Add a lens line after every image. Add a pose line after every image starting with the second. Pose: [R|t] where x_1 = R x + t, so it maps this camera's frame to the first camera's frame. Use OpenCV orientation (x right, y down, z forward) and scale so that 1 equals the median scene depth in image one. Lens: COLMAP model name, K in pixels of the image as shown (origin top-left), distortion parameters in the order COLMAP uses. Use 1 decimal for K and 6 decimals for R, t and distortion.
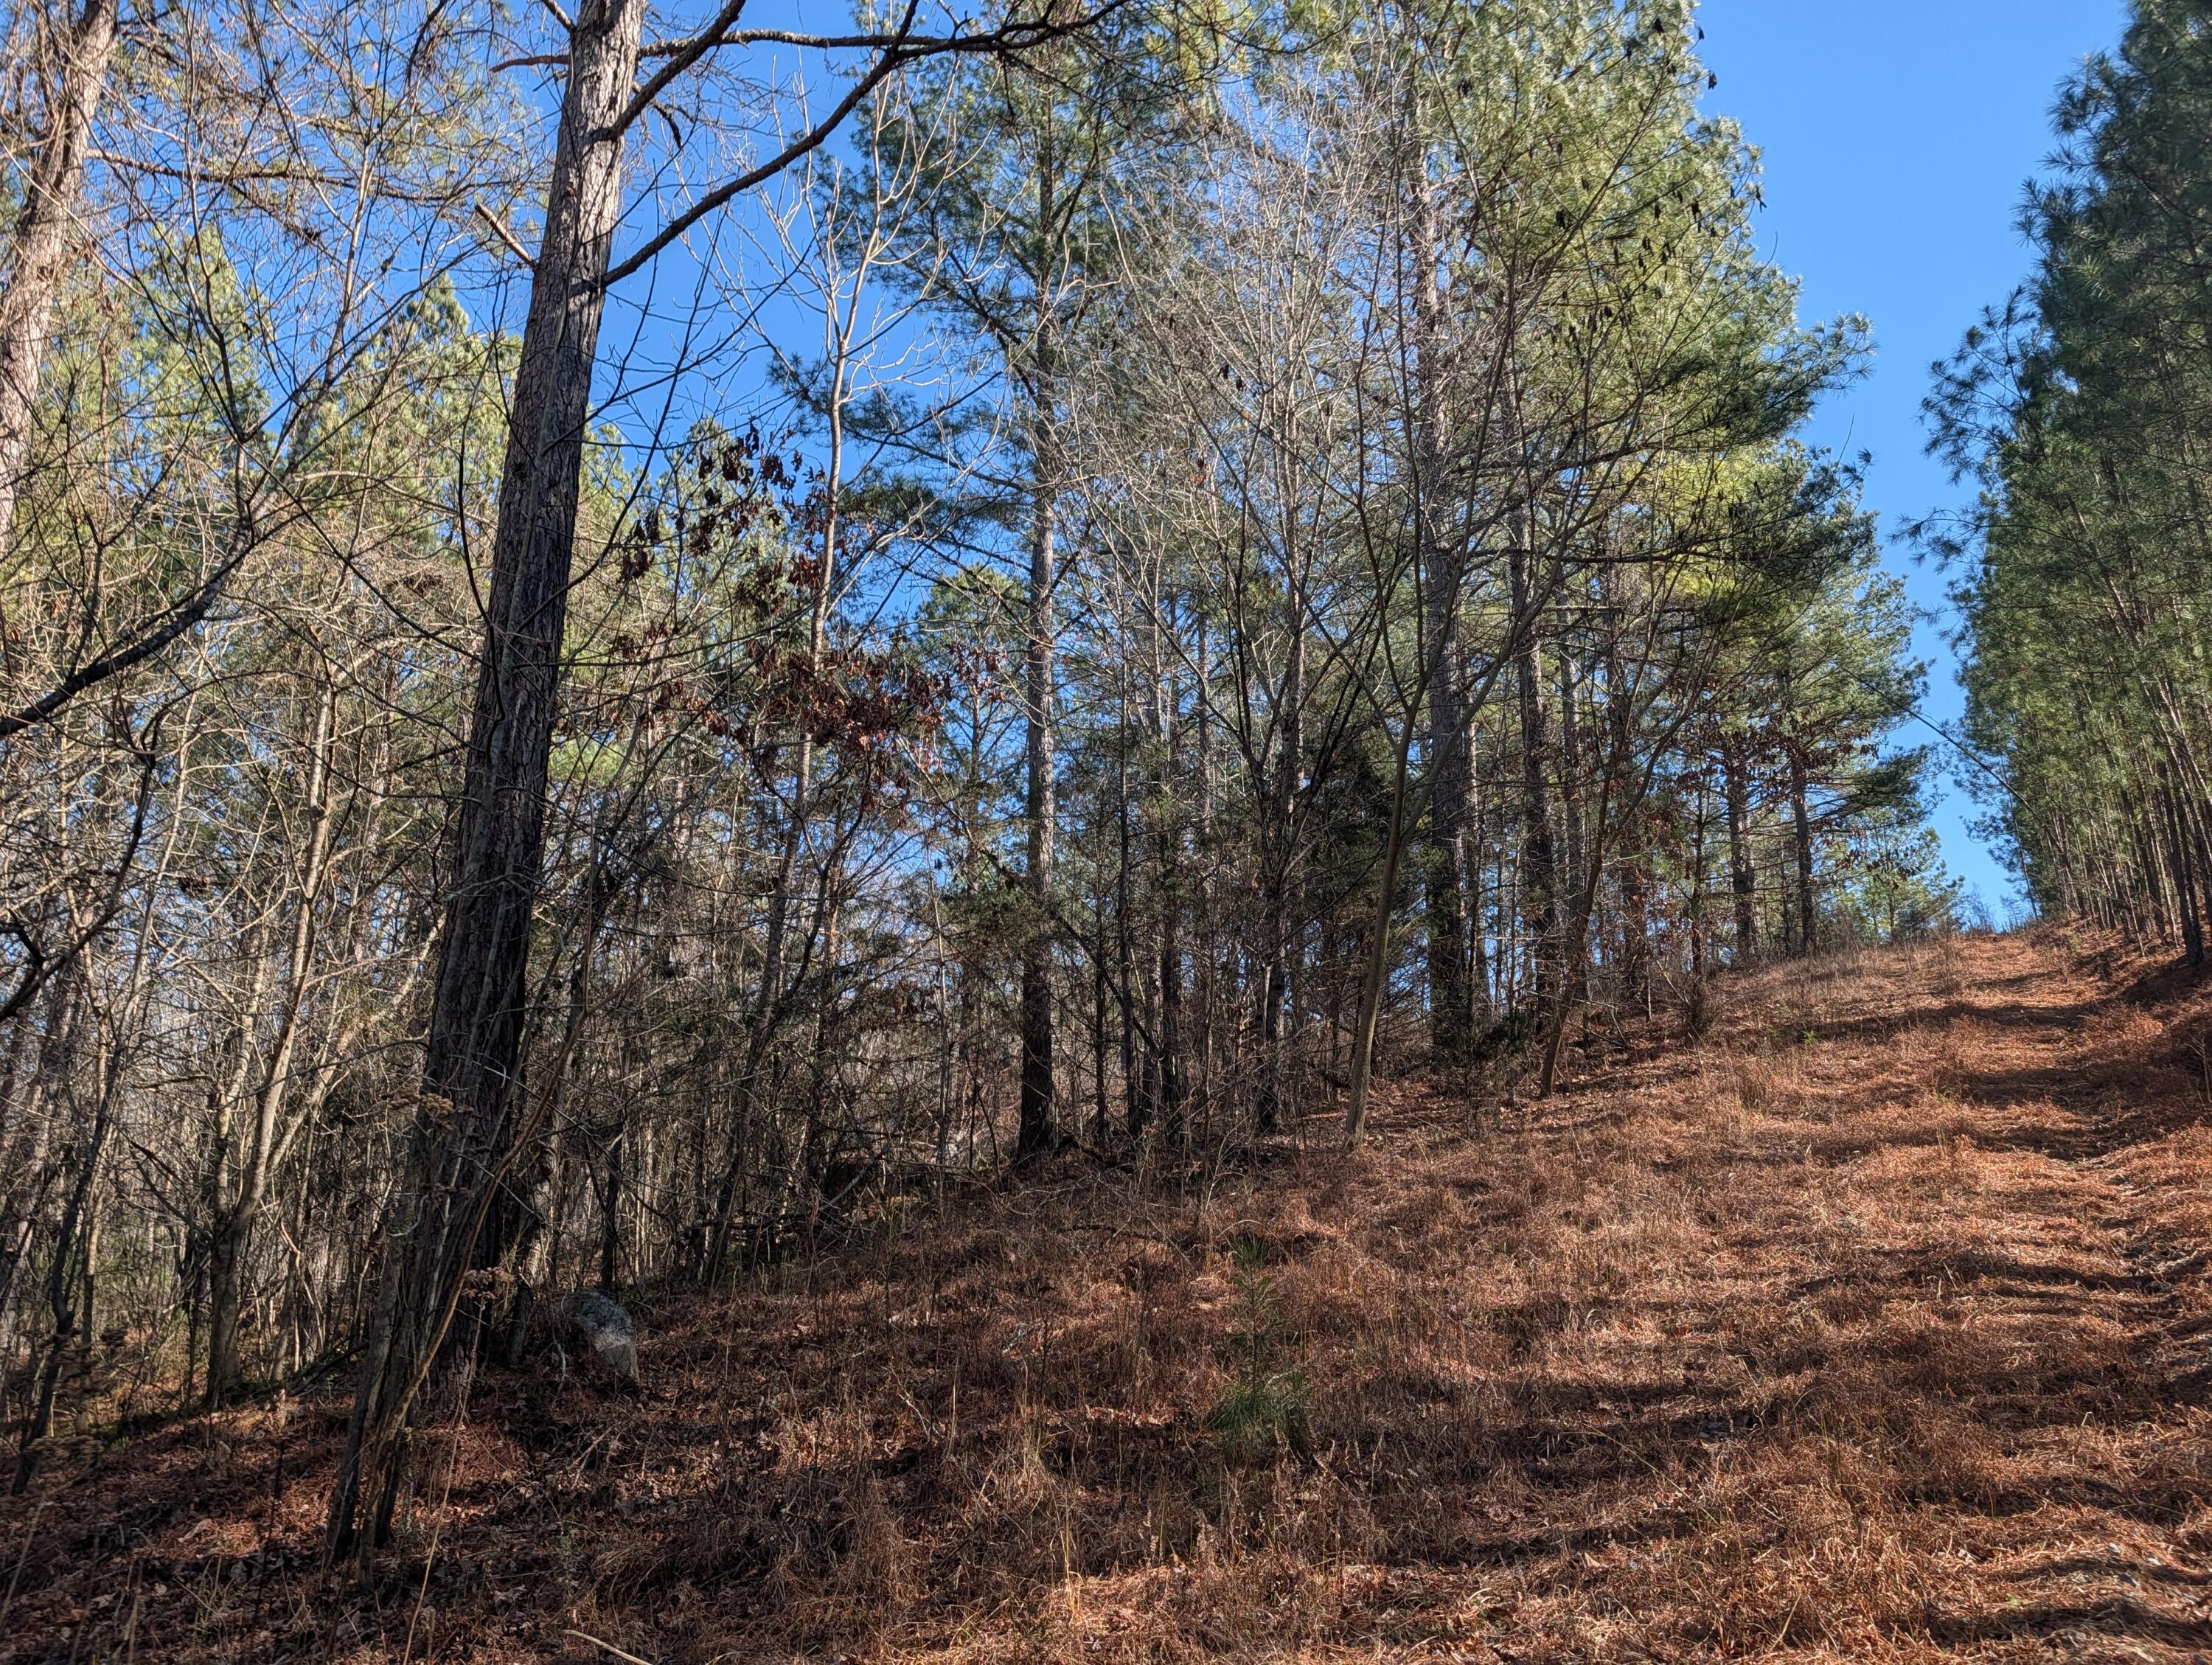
lens RADIAL K [[1567.8, 0, 1103.1], [0, 1567.8, 872.2], [0, 0, 1]] dist [0.037883, -0.064199]
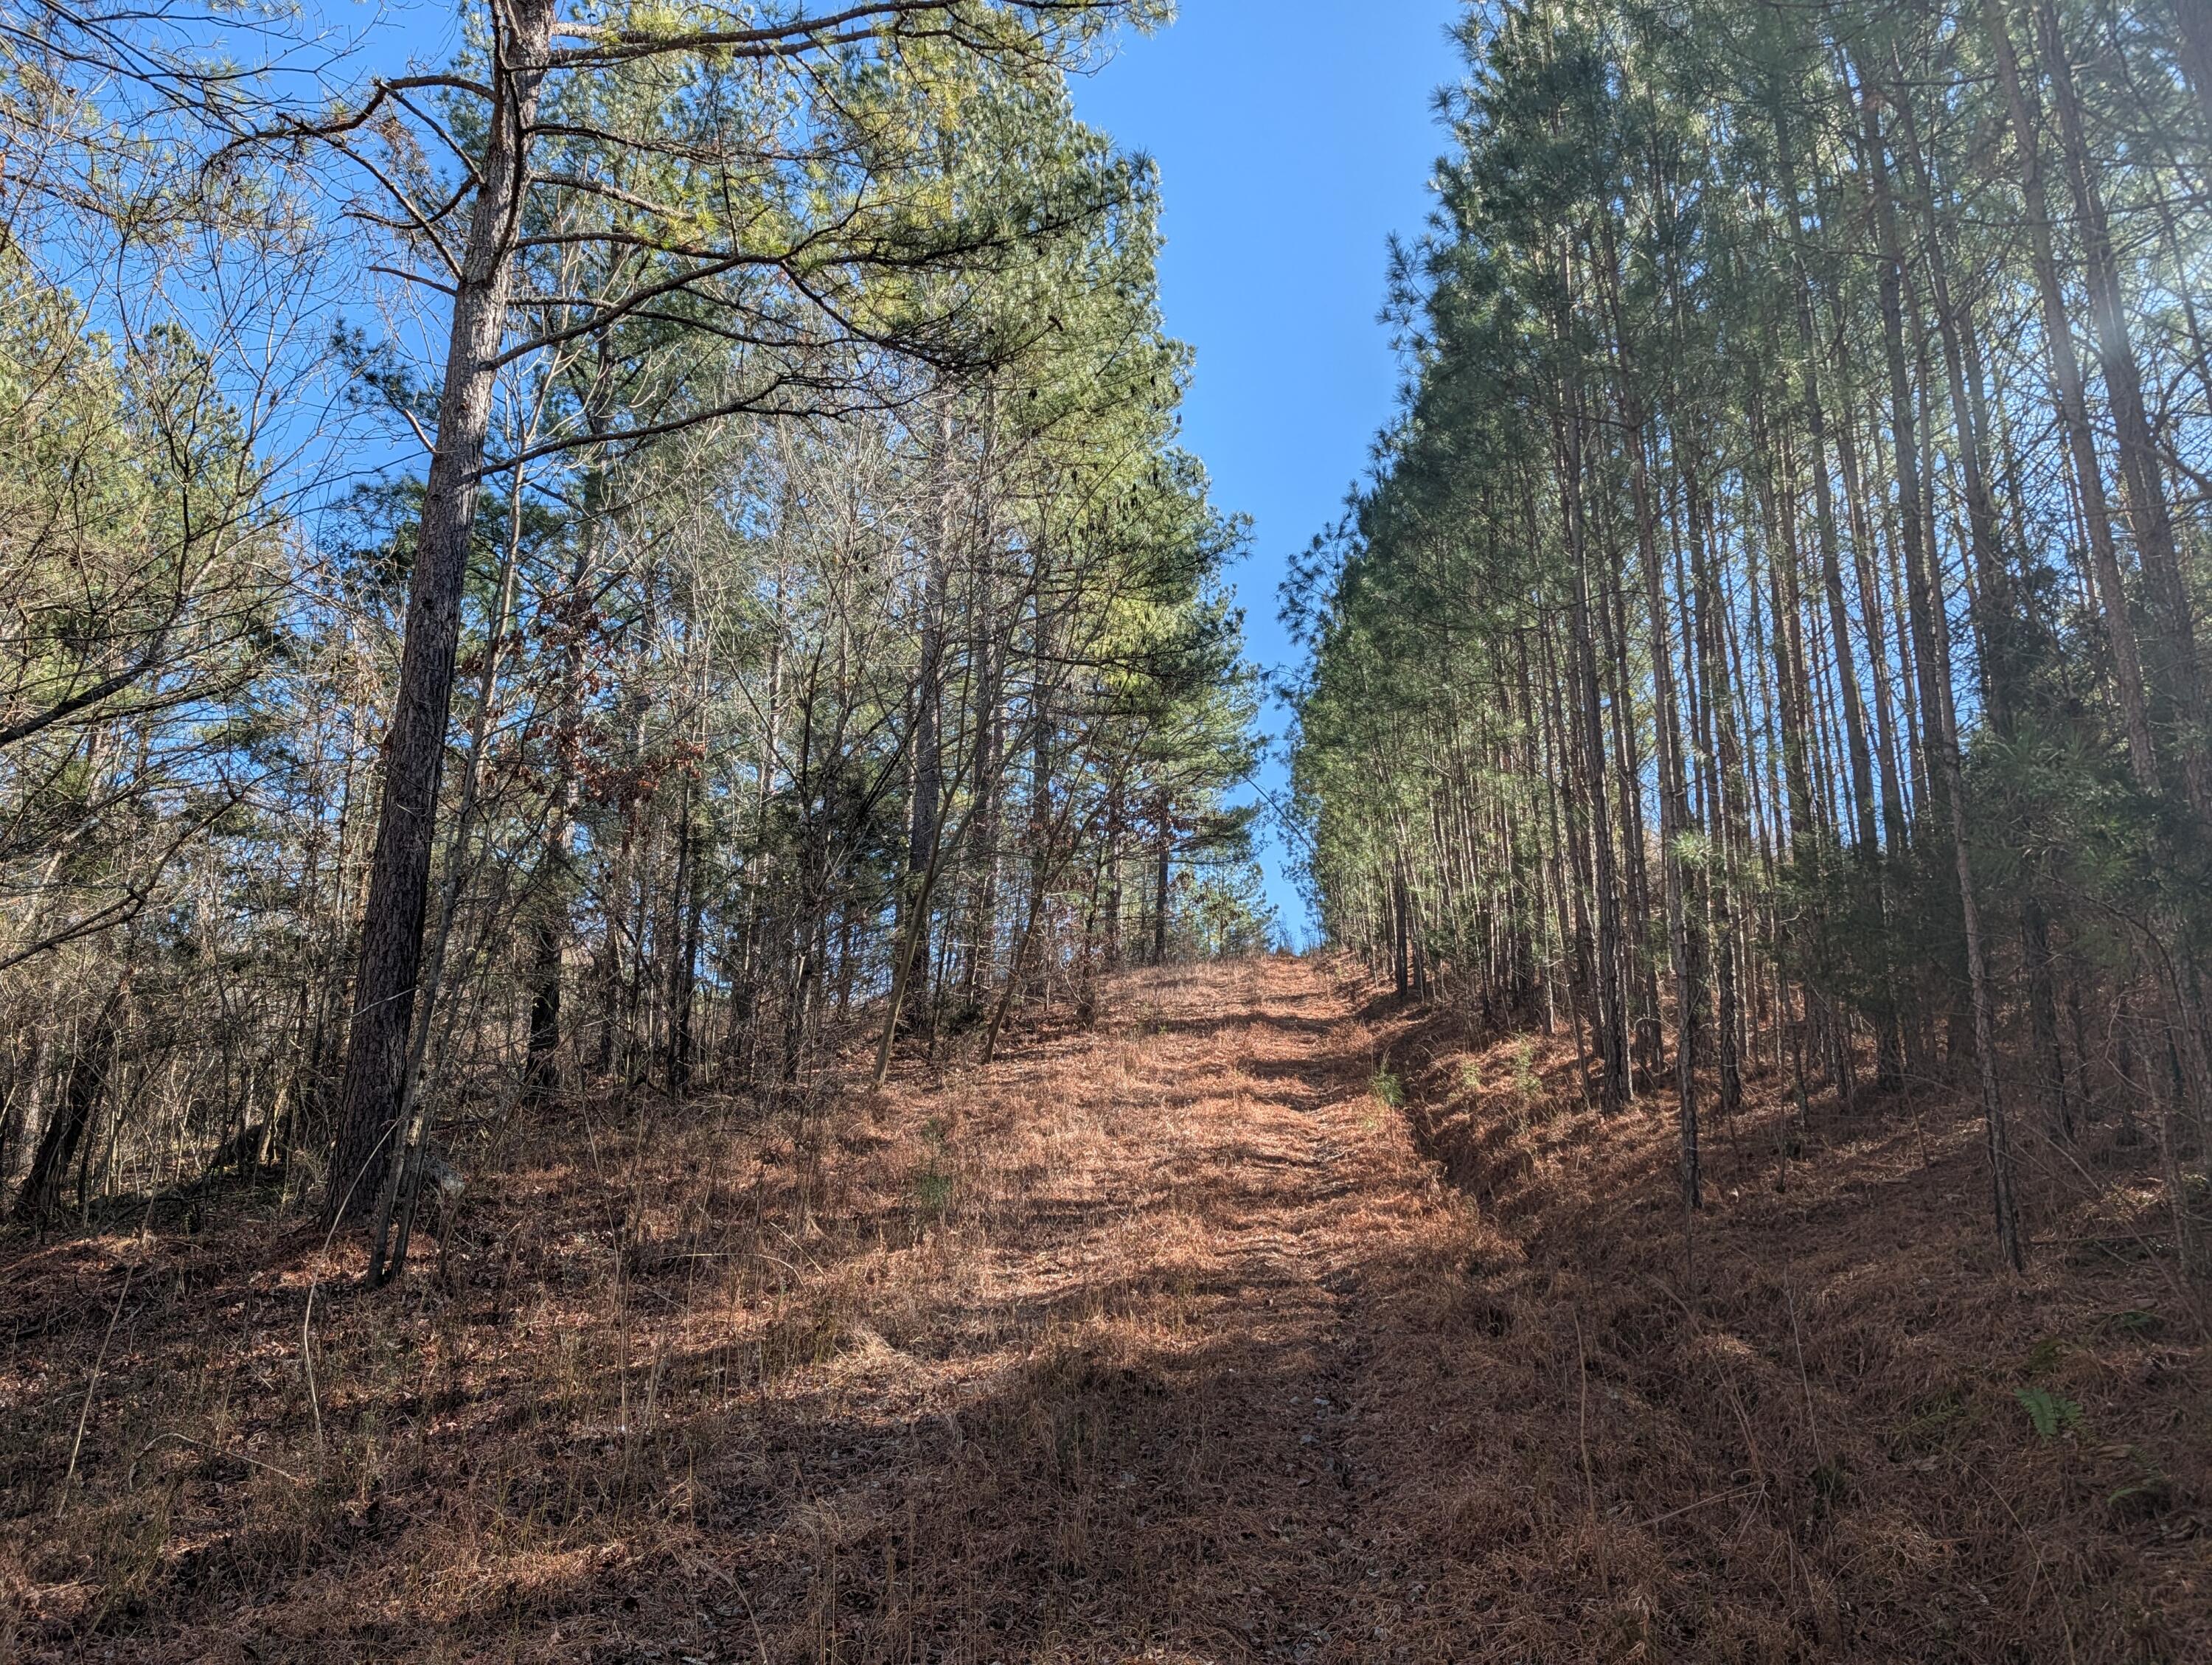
lens RADIAL K [[1567.8, 0, 1103.1], [0, 1567.8, 872.2], [0, 0, 1]] dist [0.037883, -0.064199]
pose [[0.921579, 0.095795, 0.376185, -0.238646], [-0.103292, 0.994651, -0.000243, -0.050527], [-0.374196, -0.038633, 0.926545, -0.465129]]
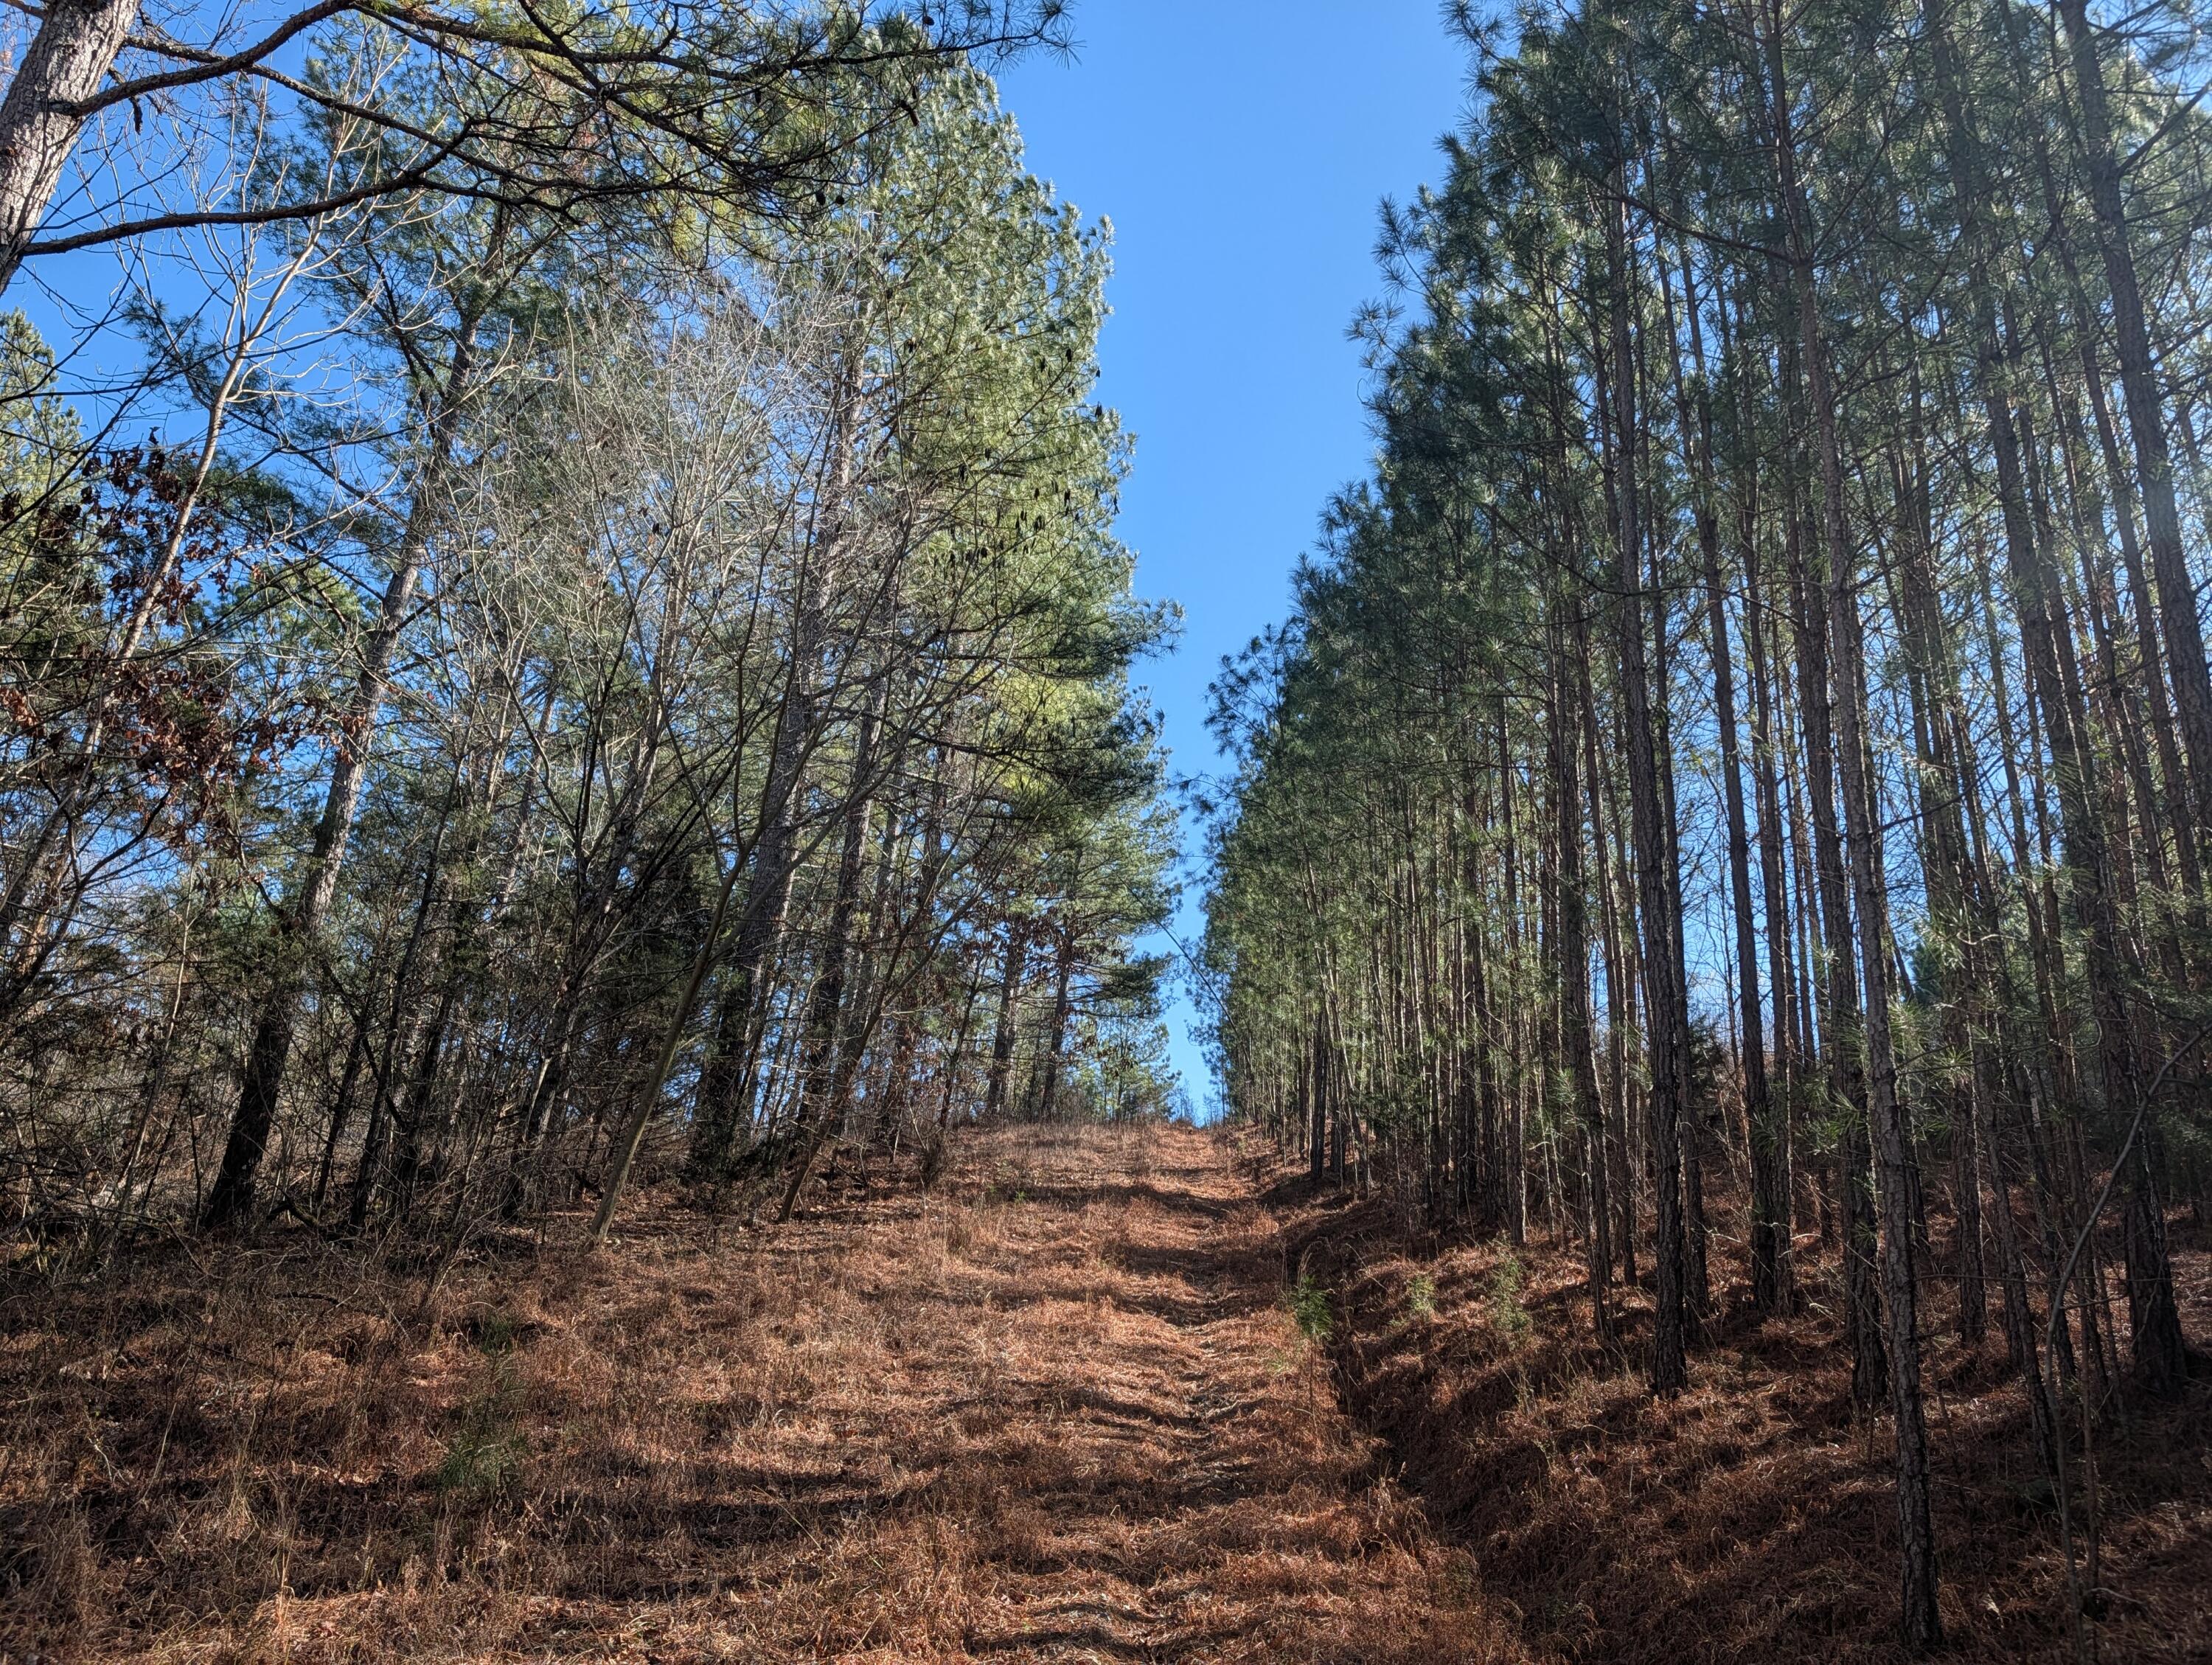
lens RADIAL K [[1571.3, 0, 1140.0], [0, 1571.3, 788.4], [0, 0, 1]] dist [0.034755, -0.050076]
pose [[0.876059, 0.241852, 0.417166, -0.033727], [-0.188703, 0.968080, -0.164962, -0.015662], [-0.443747, 0.065796, 0.893734, -0.118928]]
